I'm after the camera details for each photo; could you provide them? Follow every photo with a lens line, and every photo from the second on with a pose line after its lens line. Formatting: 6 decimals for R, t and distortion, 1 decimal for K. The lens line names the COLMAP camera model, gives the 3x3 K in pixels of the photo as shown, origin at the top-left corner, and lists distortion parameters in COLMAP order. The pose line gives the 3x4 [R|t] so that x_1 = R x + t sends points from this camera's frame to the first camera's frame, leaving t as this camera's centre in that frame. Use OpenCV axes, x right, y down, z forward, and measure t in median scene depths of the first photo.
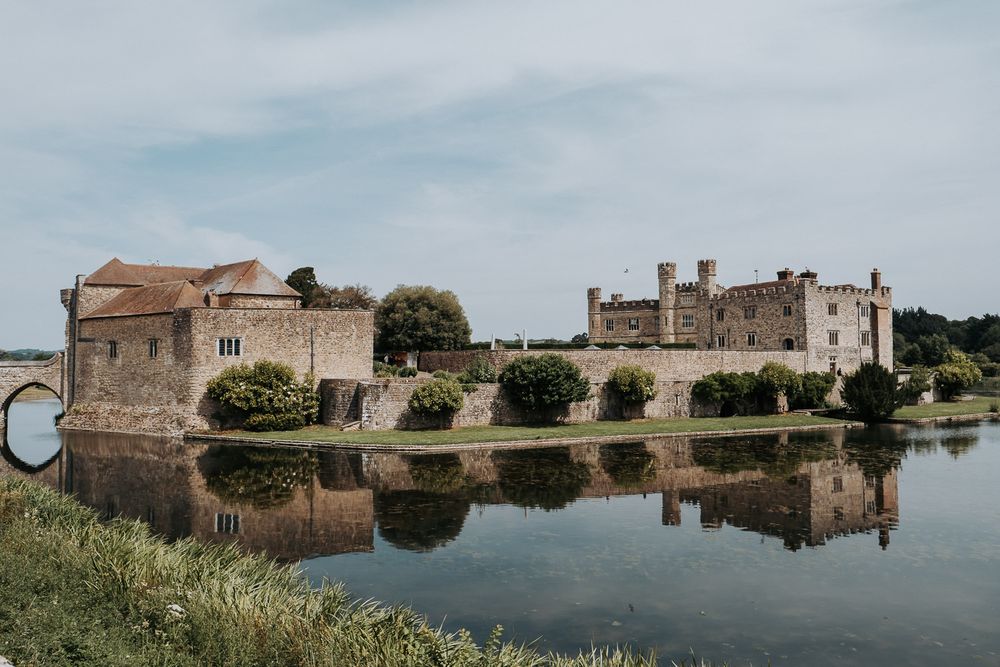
lens RADIAL K [[718.7, 0, 503.6], [0, 718.7, 338.5], [0, 0, 1]] dist [-0.000392, 0.000656]
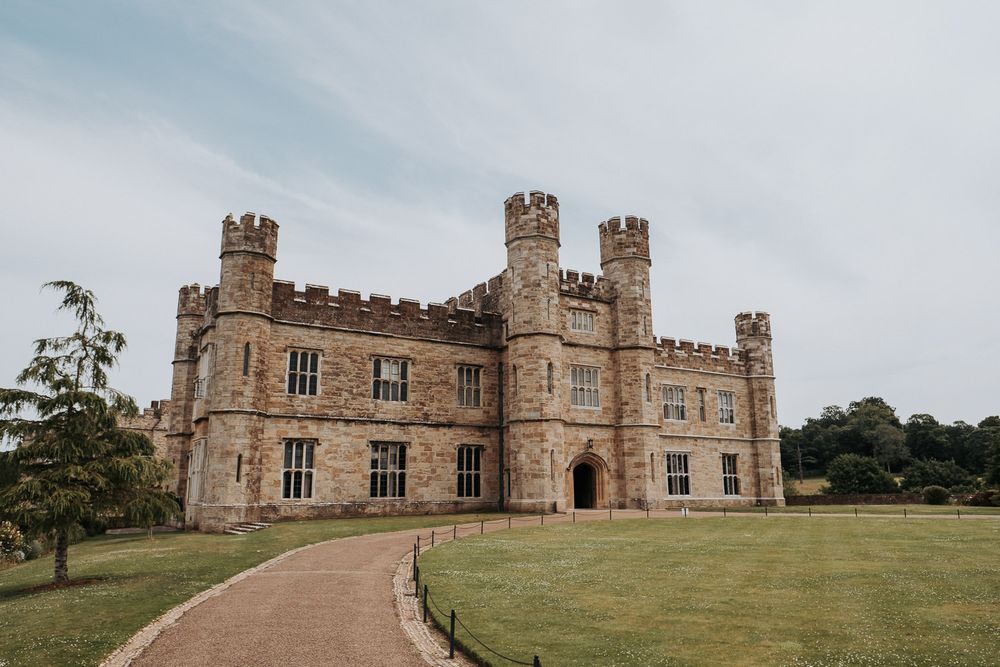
lens RADIAL K [[718.7, 0, 501.2], [0, 718.7, 336.5], [0, 0, 1]] dist [-0.000392, 0.000656]
pose [[0.509045, 0.193367, 0.838739, -0.068049], [-0.031808, 0.978000, -0.206168, 0.038401], [-0.860152, 0.078270, 0.503996, 1.556306]]
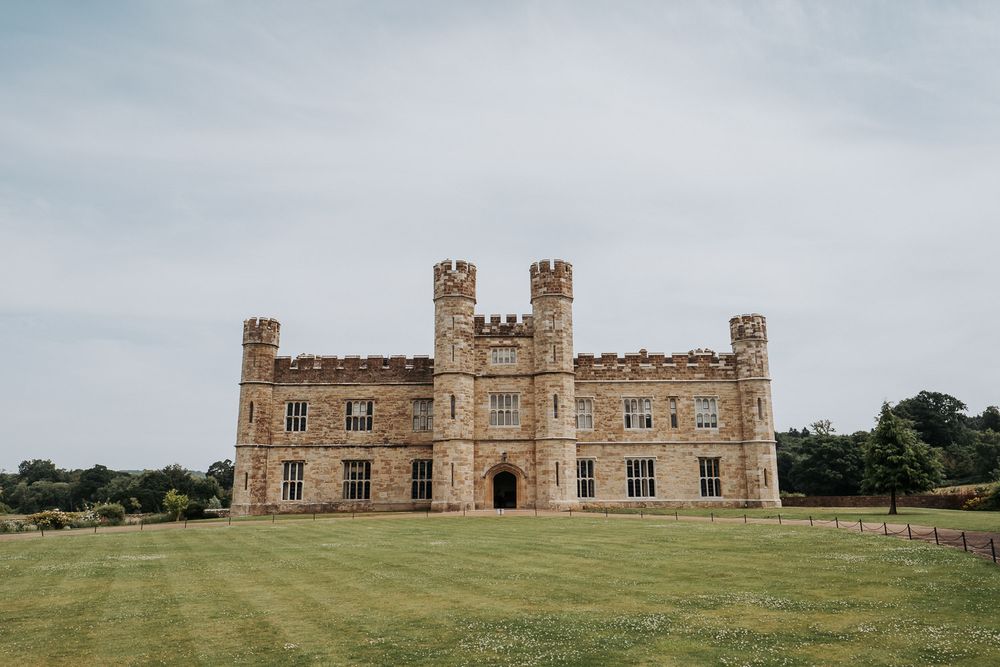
lens RADIAL K [[699.1, 0, 500.8], [0, 699.1, 335.3], [0, 0, 1]] dist [-0.018281, -0.008827]
pose [[0.887721, 0.107282, 0.447708, 0.139267], [-0.019603, 0.980396, -0.196059, 0.020239], [-0.459965, 0.165269, 0.872421, 1.179143]]
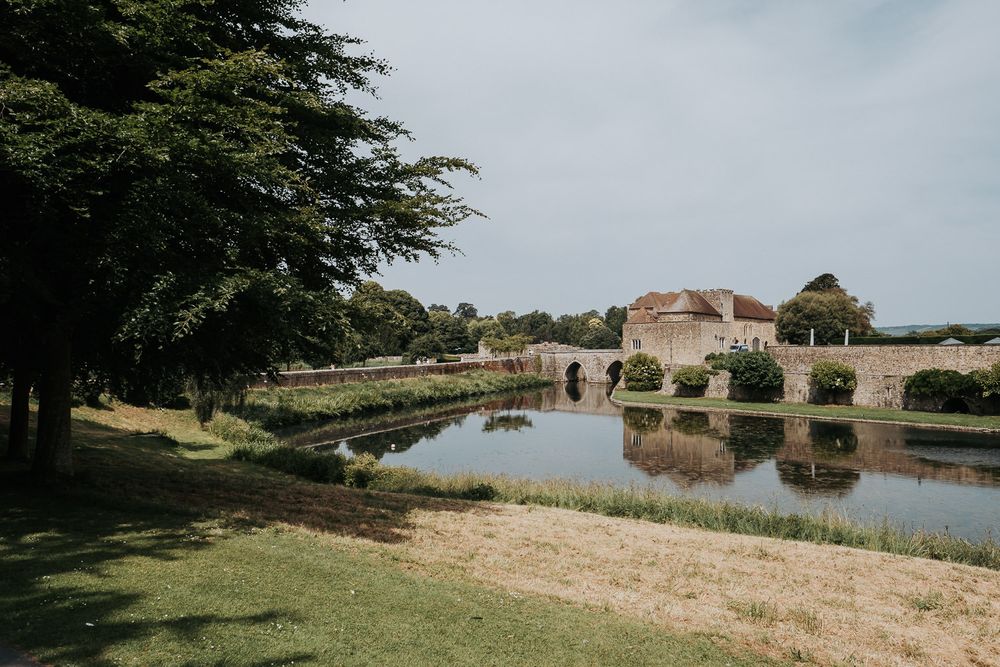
lens RADIAL K [[718.7, 0, 498.4], [0, 718.7, 335.2], [0, 0, 1]] dist [-0.000392, 0.000656]
pose [[0.322156, -0.004269, -0.946677, 0.912885], [0.039928, 0.999161, 0.009082, -0.031011], [0.945844, -0.040724, 0.322057, 0.059240]]
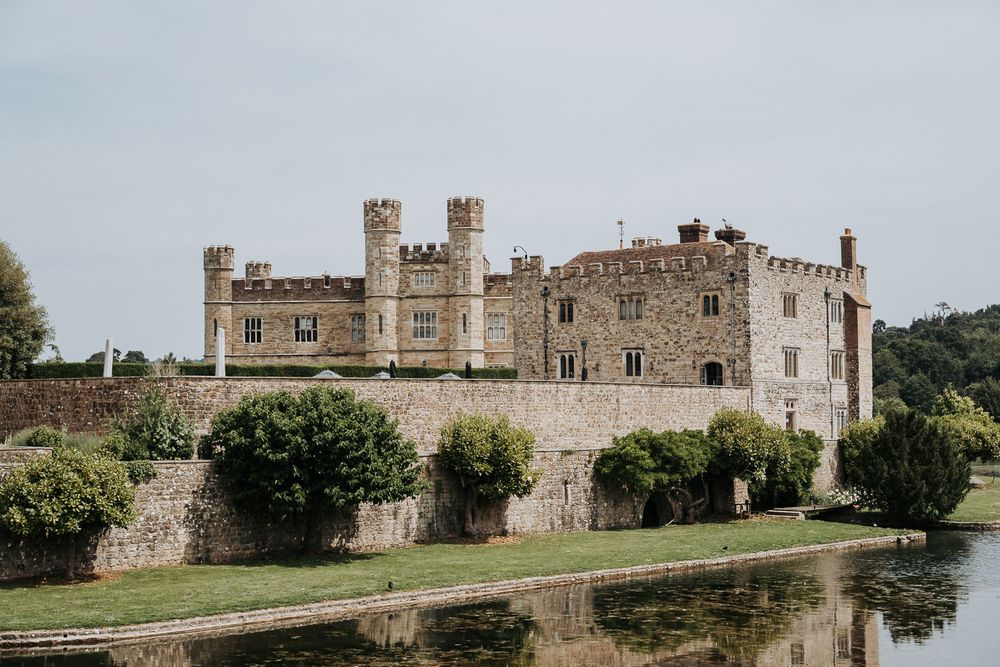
lens RADIAL K [[1499.9, 0, 501.0], [0, 1499.9, 326.8], [0, 0, 1]] dist [0.024868, 0.000000]
pose [[0.925061, 0.024527, 0.379026, -0.129315], [-0.015044, 0.999496, -0.027960, 0.007048], [-0.379520, 0.020162, 0.924964, 0.117474]]
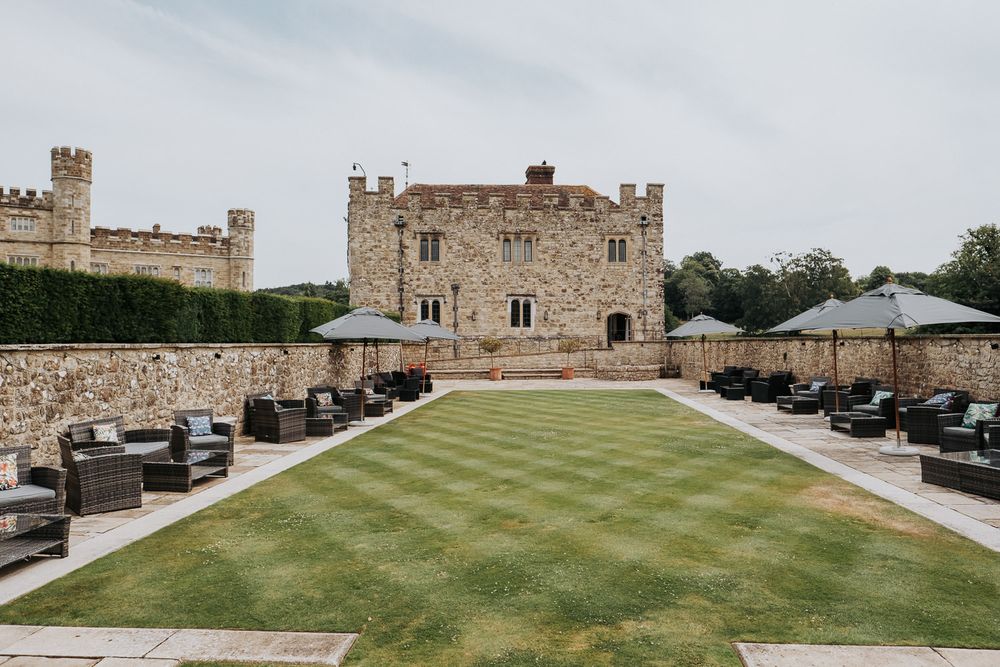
lens RADIAL K [[718.7, 0, 494.9], [0, 718.7, 325.3], [0, 0, 1]] dist [-0.000392, 0.000656]
pose [[0.462234, 0.025023, 0.886405, -0.032646], [-0.029371, 0.999485, -0.012899, 0.016248], [-0.886272, -0.020072, 0.462731, 0.905589]]
